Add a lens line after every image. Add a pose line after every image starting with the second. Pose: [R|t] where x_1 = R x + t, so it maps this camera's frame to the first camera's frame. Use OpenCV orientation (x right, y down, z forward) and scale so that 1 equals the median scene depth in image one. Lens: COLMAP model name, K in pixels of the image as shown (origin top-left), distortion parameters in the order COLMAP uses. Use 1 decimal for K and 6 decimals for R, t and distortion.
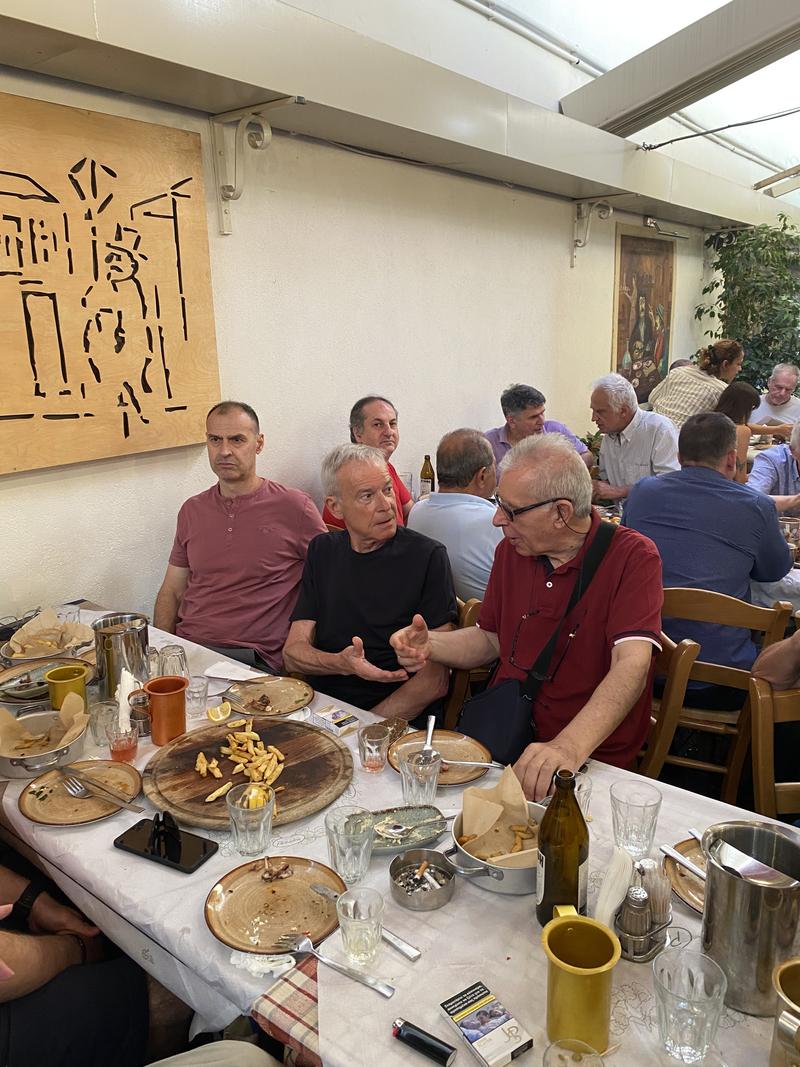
lens RADIAL K [[812.1, 0, 398.9], [0, 812.1, 523.8], [0, 0, 1]] dist [0.025101, -0.033252]
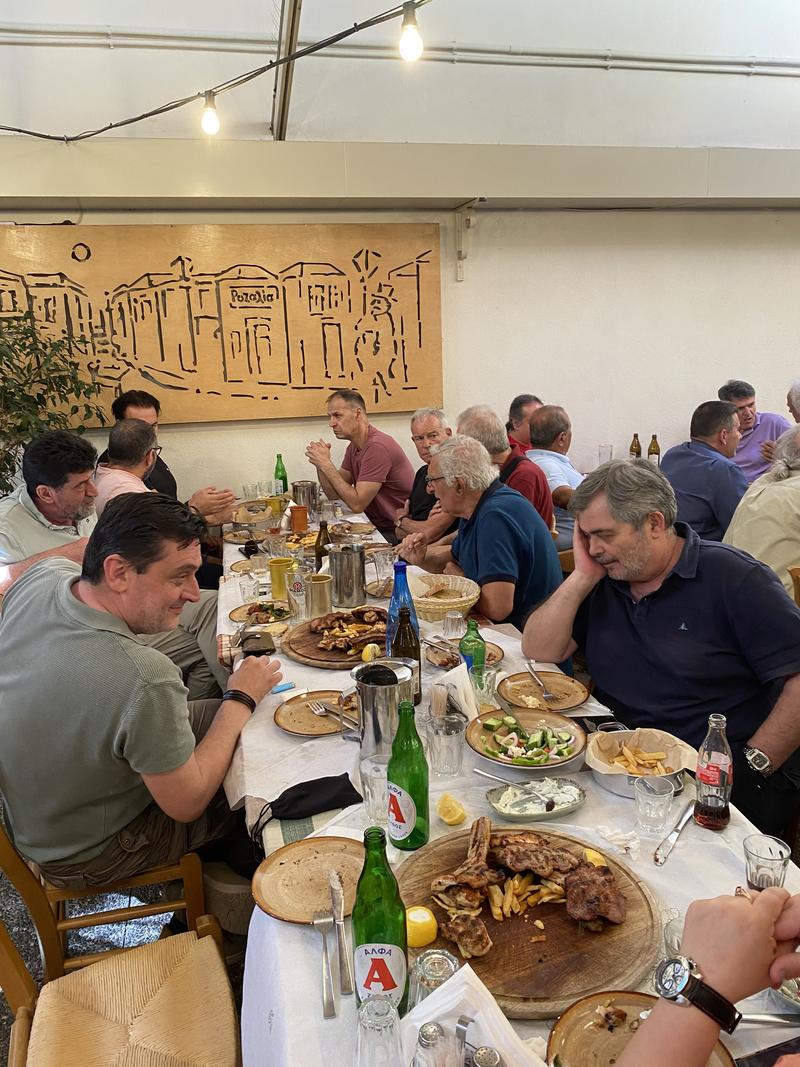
lens RADIAL K [[812.1, 0, 393.9], [0, 812.1, 543.8], [0, 0, 1]] dist [0.025101, -0.033252]
pose [[0.780385, 0.144167, -0.608453, 0.851812], [-0.131362, 0.989143, 0.065887, 0.078971], [0.611346, 0.028510, 0.790850, -0.383559]]
